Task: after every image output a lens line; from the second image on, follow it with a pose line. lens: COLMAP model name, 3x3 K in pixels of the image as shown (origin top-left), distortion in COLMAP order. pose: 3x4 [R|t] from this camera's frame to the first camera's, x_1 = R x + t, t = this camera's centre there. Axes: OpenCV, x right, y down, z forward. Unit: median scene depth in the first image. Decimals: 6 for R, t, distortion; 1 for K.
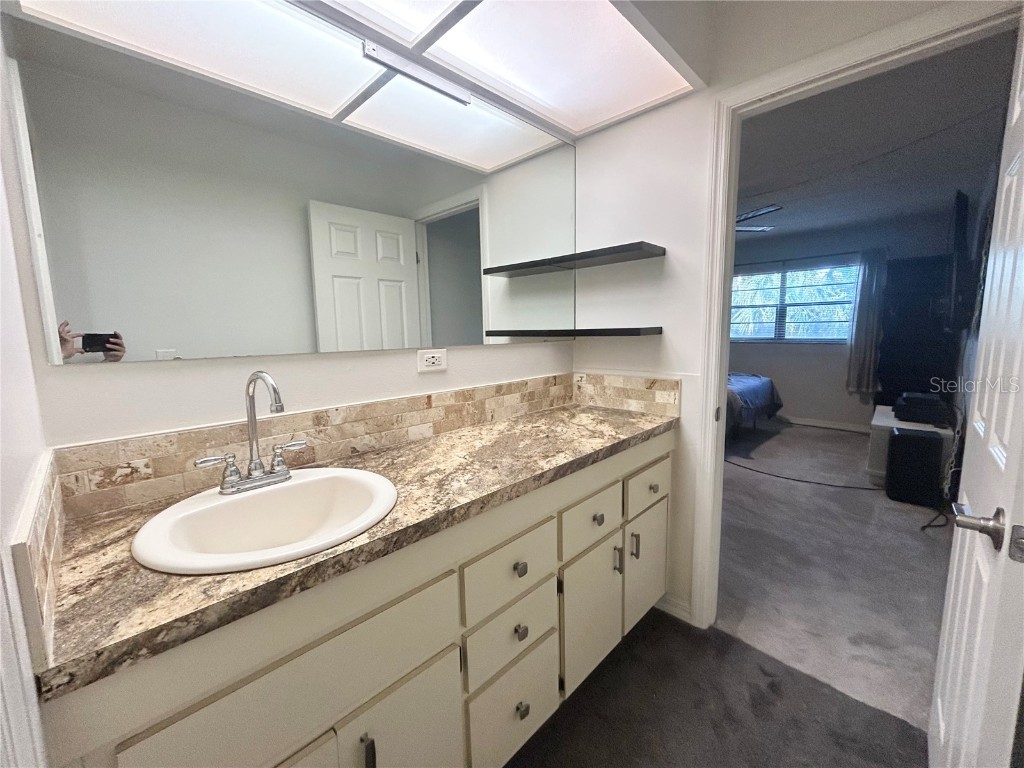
lens RADIAL K [[415.8, 0, 510.9], [0, 415.8, 381.5], [0, 0, 1]] dist [-0.000001, 0.000493]
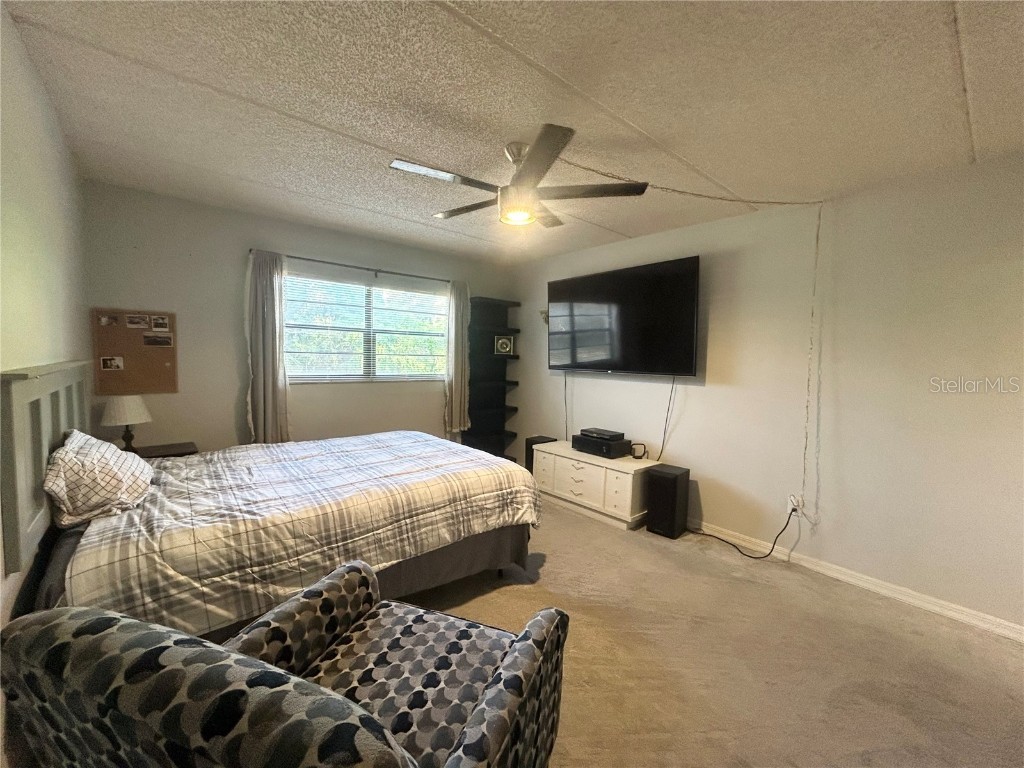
lens RADIAL K [[415.8, 0, 510.9], [0, 415.8, 381.5], [0, 0, 1]] dist [-0.000001, 0.000493]
pose [[0.094896, -0.042113, 0.994596, -0.073690], [0.095238, 0.994906, 0.033040, -0.110634], [-0.990921, 0.091588, 0.098423, 0.806545]]
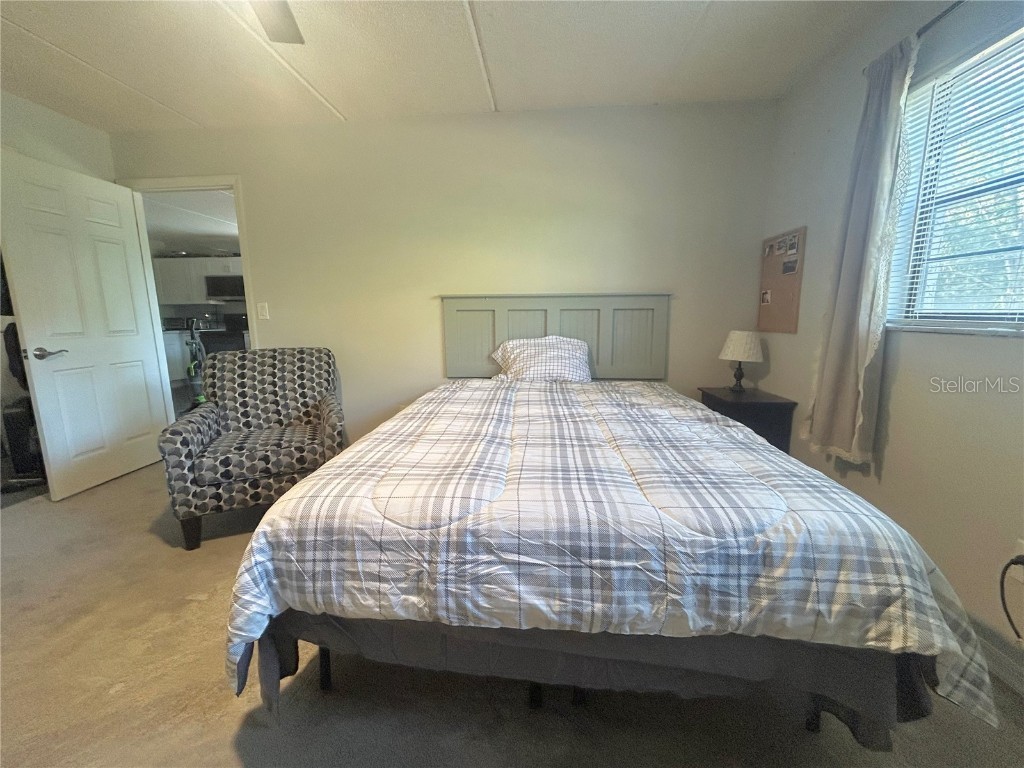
lens RADIAL K [[415.8, 0, 510.9], [0, 415.8, 381.5], [0, 0, 1]] dist [-0.000001, 0.000493]
pose [[0.639310, 0.136744, -0.756692, 0.687915], [-0.098902, 0.990510, 0.095437, -0.078950], [0.762562, 0.013824, 0.646767, 0.809656]]
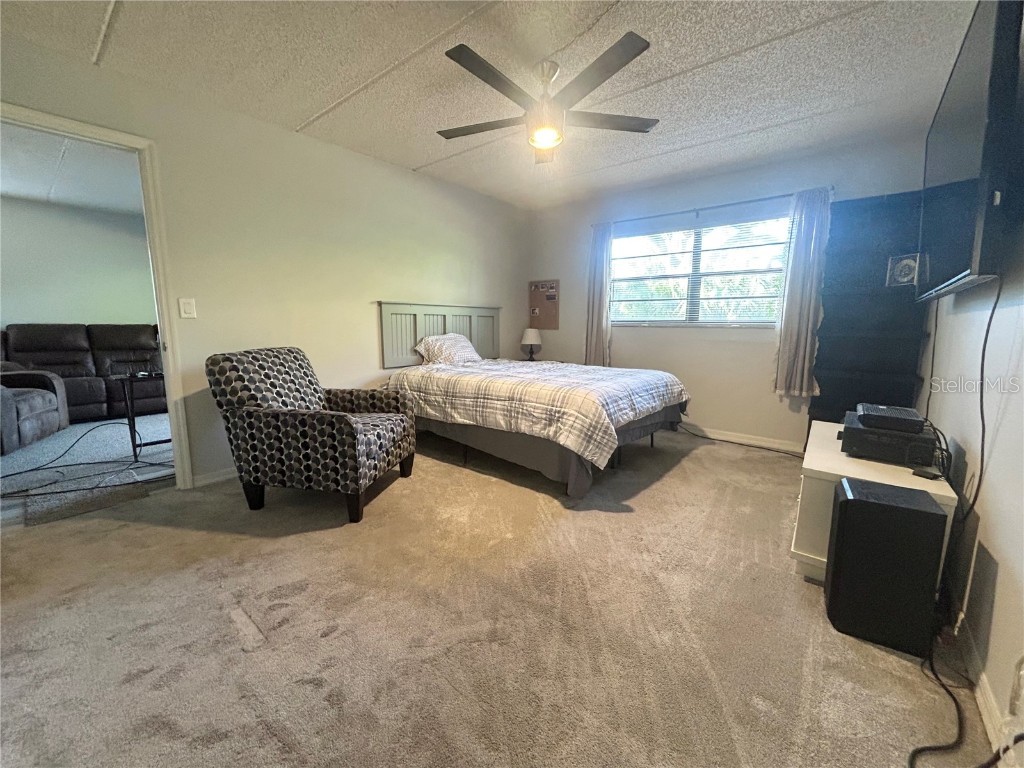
lens RADIAL K [[409.2, 0, 514.2], [0, 409.2, 379.8], [0, 0, 1]] dist [0.000594, 0.000240]
pose [[0.995786, 0.009430, 0.091221, 0.317835], [-0.010818, 0.999833, 0.014738, -0.007077], [-0.091067, -0.015662, 0.995722, 0.362107]]
